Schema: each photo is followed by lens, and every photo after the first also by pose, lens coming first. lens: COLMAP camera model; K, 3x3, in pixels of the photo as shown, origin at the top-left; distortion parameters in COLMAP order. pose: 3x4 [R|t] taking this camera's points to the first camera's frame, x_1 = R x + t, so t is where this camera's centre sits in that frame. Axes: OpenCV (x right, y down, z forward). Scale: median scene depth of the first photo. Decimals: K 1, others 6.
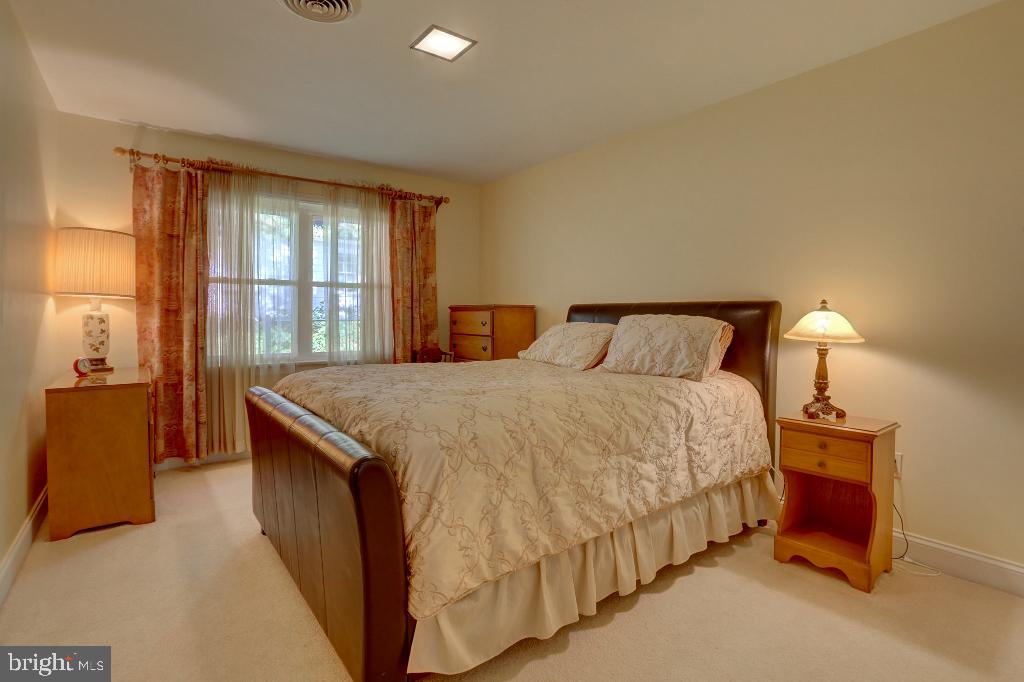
lens RADIAL K [[506.2, 0, 522.1], [0, 506.2, 337.9], [0, 0, 1]] dist [-0.093465, 0.038427]
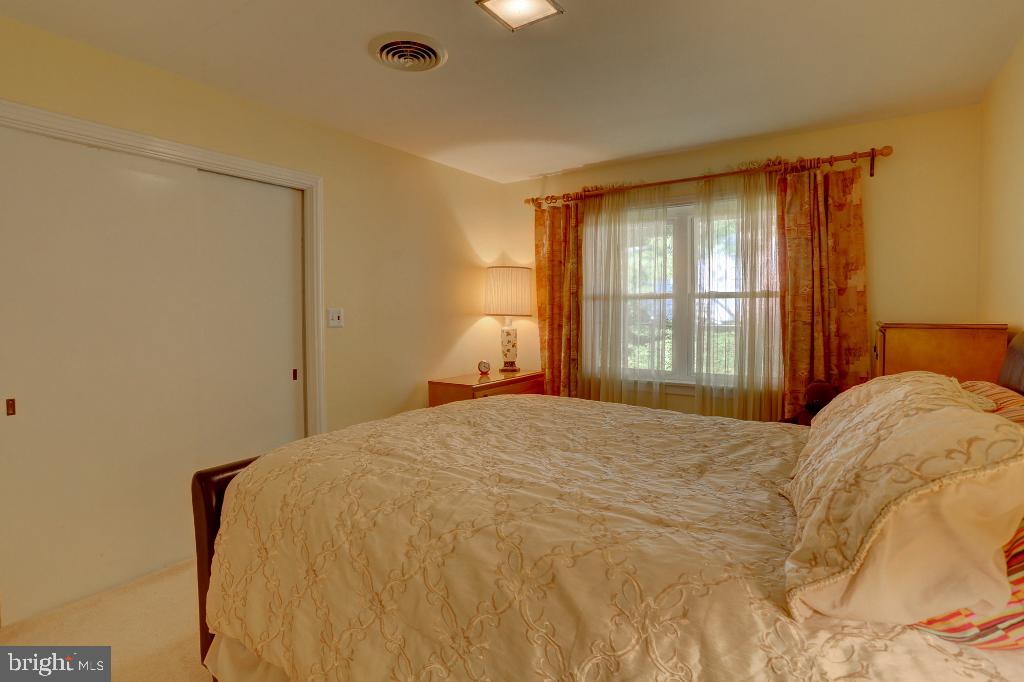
lens RADIAL K [[506.2, 0, 522.1], [0, 506.2, 337.9], [0, 0, 1]] dist [-0.093465, 0.038427]
pose [[0.291667, 0.043555, -0.955528, 0.402364], [-0.035123, 0.998777, 0.034805, -0.062423], [0.955875, 0.023409, 0.292840, 0.525425]]
